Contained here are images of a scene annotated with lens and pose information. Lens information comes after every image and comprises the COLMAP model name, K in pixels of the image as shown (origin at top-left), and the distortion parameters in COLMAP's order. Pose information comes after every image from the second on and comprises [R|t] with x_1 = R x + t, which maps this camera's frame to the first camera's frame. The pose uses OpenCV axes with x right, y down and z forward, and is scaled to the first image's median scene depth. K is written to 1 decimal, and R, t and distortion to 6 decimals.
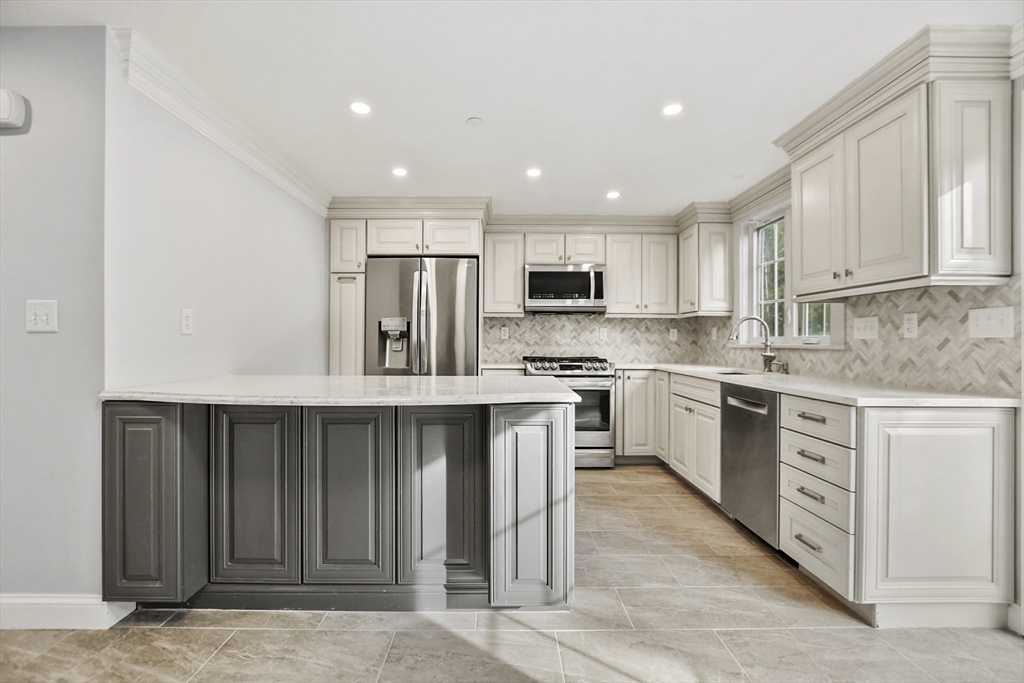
lens RADIAL K [[454.4, 0, 505.6], [0, 454.4, 338.1], [0, 0, 1]] dist [-0.015891, 0.003393]
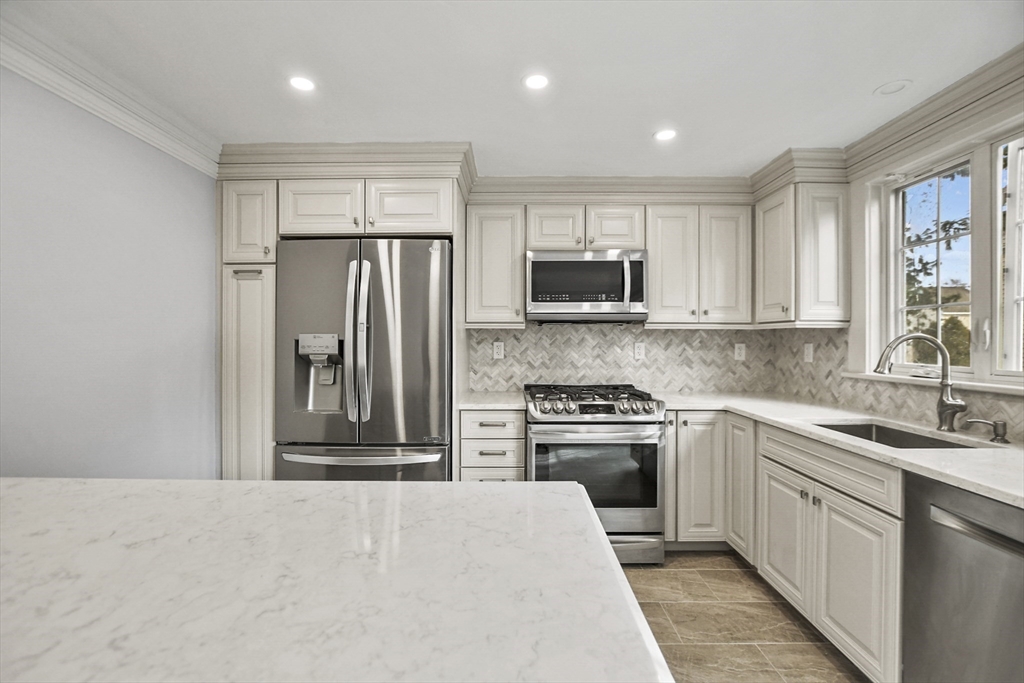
lens RADIAL K [[454.4, 0, 510.1], [0, 454.4, 339.2], [0, 0, 1]] dist [-0.015891, 0.003393]
pose [[0.999927, -0.003050, -0.011656, 0.029274], [0.003127, 0.999973, 0.006617, -0.039854], [0.011636, -0.006653, 0.999910, 0.361746]]
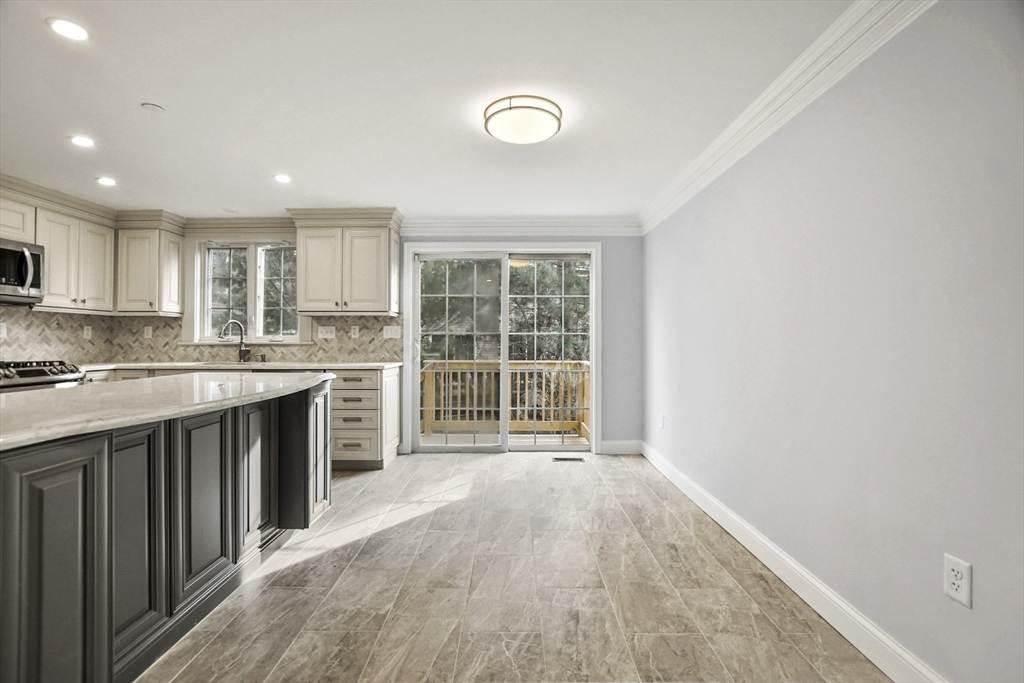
lens RADIAL K [[454.4, 0, 506.7], [0, 454.4, 331.7], [0, 0, 1]] dist [-0.015891, 0.003393]
pose [[0.018040, 0.015832, 0.999712, -0.635487], [-0.006082, 0.999858, -0.015724, -0.000091], [-0.999819, -0.005796, 0.018134, 0.160867]]
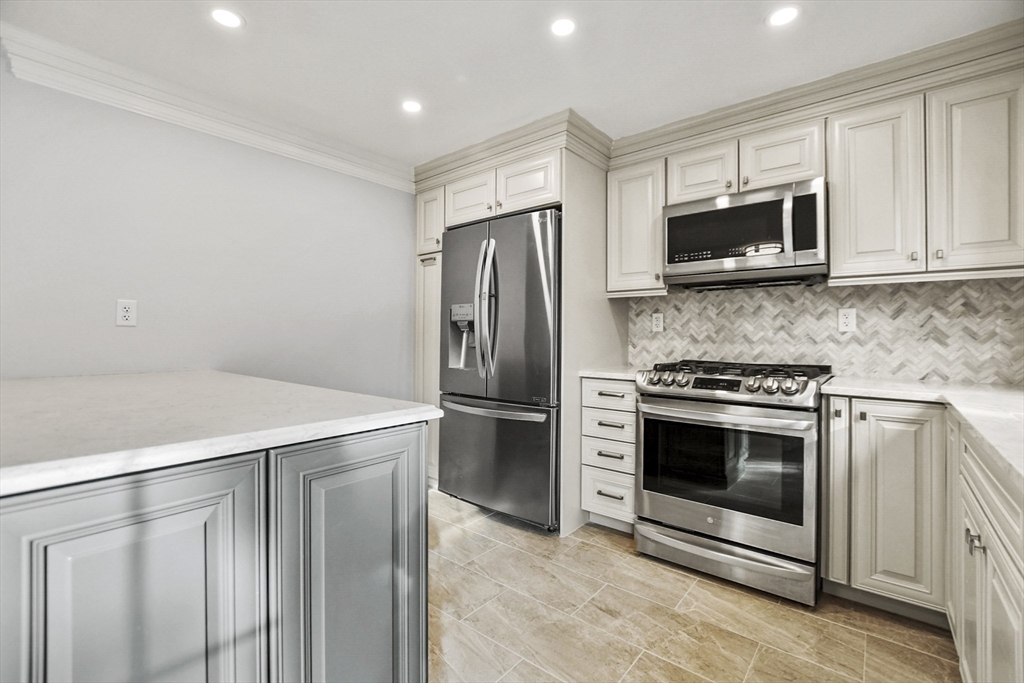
lens RADIAL K [[454.4, 0, 507.6], [0, 454.4, 328.8], [0, 0, 1]] dist [-0.015891, 0.003393]
pose [[0.760710, -0.009003, -0.649029, 0.306534], [0.001646, 0.999927, -0.011941, 0.006349], [0.649089, 0.008015, 0.760670, 0.453917]]
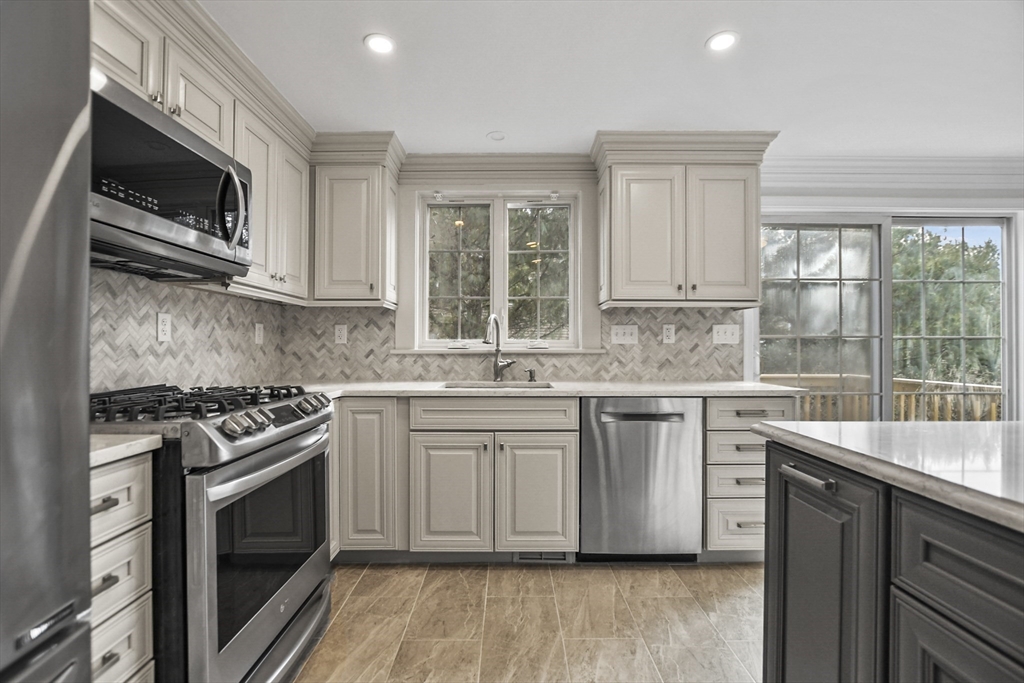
lens RADIAL K [[454.4, 0, 509.6], [0, 454.4, 343.3], [0, 0, 1]] dist [-0.015891, 0.003393]
pose [[0.003858, 0.003440, 0.999987, -0.235923], [-0.007592, 0.999965, -0.003410, 0.004384], [-0.999964, -0.007578, 0.003884, 0.826125]]
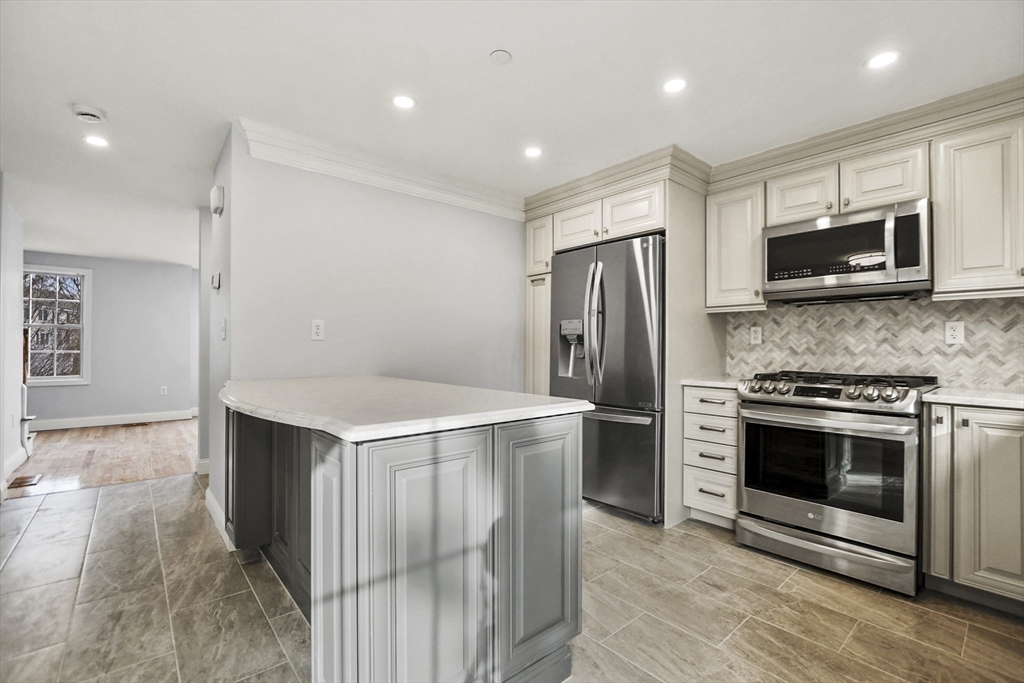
lens RADIAL K [[454.4, 0, 511.8], [0, 454.4, 341.6], [0, 0, 1]] dist [-0.015891, 0.003393]
pose [[0.648019, -0.008805, -0.761573, 0.336234], [0.002198, 0.999951, -0.009691, 0.005177], [0.761621, 0.004606, 0.648007, 0.341172]]
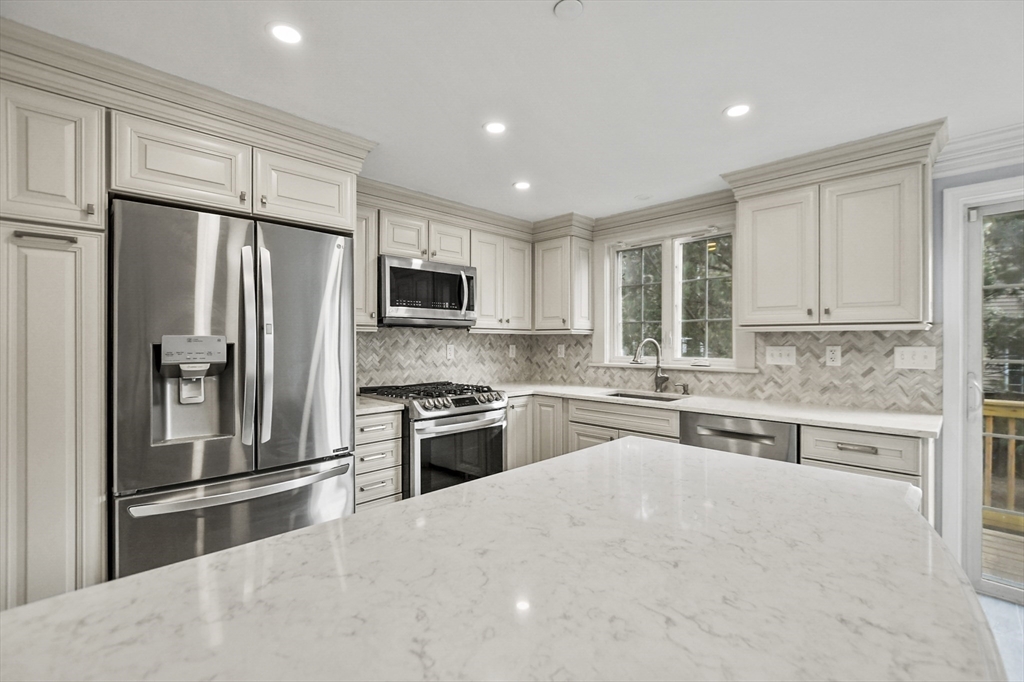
lens RADIAL K [[454.4, 0, 509.9], [0, 454.4, 344.1], [0, 0, 1]] dist [-0.015891, 0.003393]
pose [[0.714995, -0.008672, 0.699075, -0.333918], [-0.002337, 0.999888, 0.014795, -0.043219], [-0.699125, -0.012212, 0.714895, 0.418643]]
